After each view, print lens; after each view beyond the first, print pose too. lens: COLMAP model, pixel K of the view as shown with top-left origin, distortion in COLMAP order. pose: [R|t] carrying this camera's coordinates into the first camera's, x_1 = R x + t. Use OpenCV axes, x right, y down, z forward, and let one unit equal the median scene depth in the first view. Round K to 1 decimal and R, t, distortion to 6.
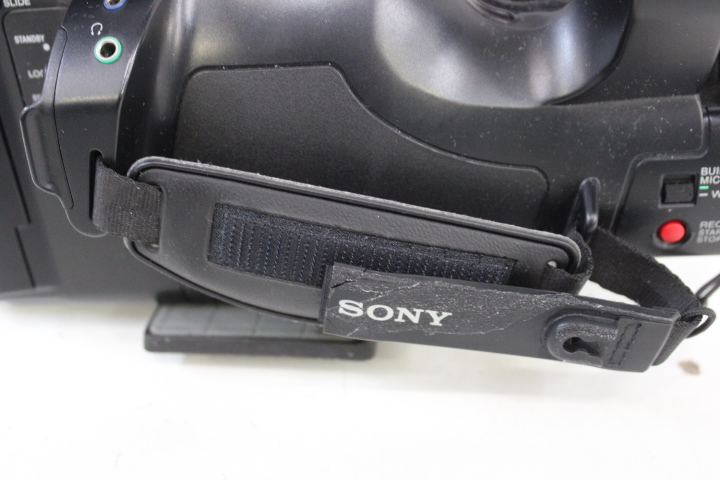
lens RADIAL K [[931.5, 0, 344.2], [0, 931.5, 253.5], [0, 0, 1]] dist [-0.091732, 0.000000]
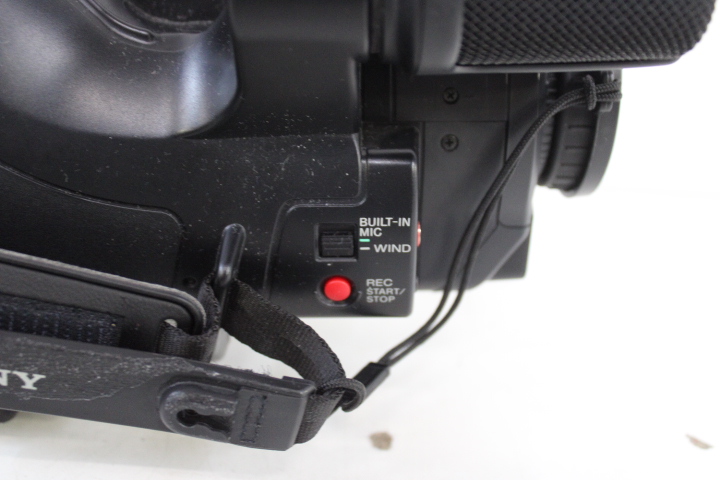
lens RADIAL K [[931.5, 0, 355.5], [0, 931.5, 247.7], [0, 0, 1]] dist [-0.091732, 0.000000]
pose [[0.992052, 0.041885, 0.118653, 0.285179], [-0.035997, 0.998032, -0.051345, -0.019226], [-0.120570, 0.046665, 0.991607, 0.121529]]
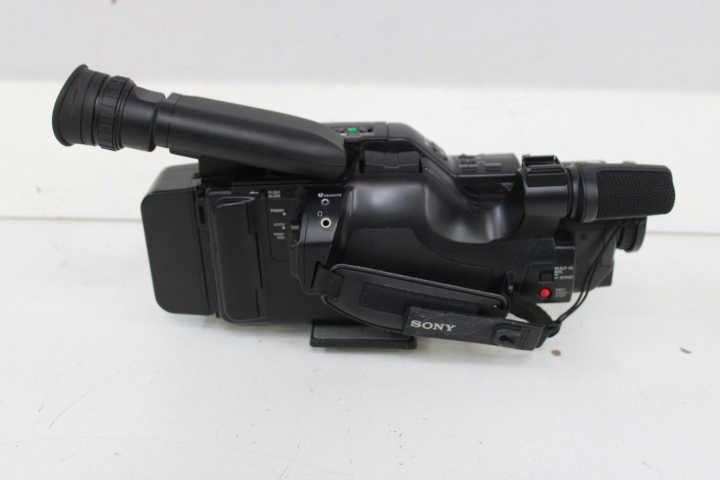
lens RADIAL K [[931.5, 0, 362.1], [0, 931.5, 244.7], [0, 0, 1]] dist [-0.091732, 0.000000]
pose [[0.996257, 0.006909, 0.086163, -0.344677], [-0.001851, 0.998278, -0.058636, -0.006764], [-0.086420, 0.058257, 0.994554, -1.450879]]
